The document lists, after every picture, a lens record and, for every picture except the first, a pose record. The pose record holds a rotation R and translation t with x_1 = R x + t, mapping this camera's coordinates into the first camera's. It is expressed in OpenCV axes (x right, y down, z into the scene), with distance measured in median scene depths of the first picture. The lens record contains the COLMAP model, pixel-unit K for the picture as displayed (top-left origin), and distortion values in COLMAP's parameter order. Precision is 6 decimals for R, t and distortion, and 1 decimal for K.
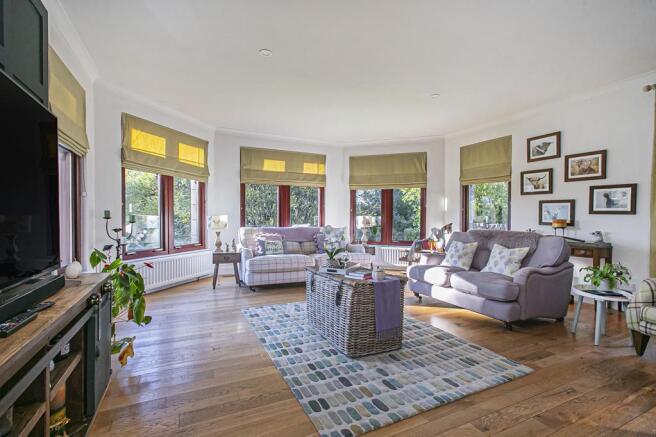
lens RADIAL K [[301.8, 0, 325.7], [0, 301.8, 217.5], [0, 0, 1]] dist [-0.000748, 0.000089]
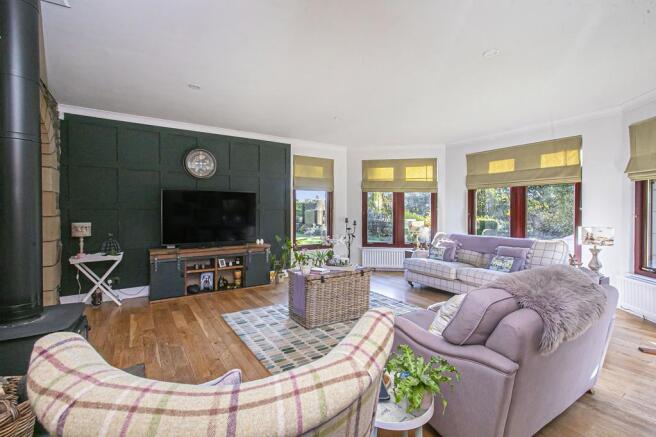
lens RADIAL K [[301.8, 0, 325.7], [0, 301.8, 217.5], [0, 0, 1]] dist [-0.000748, 0.000089]
pose [[0.133486, 0.007291, -0.991024, 0.730080], [-0.008615, 0.999944, 0.006196, -0.026221], [0.991013, 0.007711, 0.133542, 0.424866]]
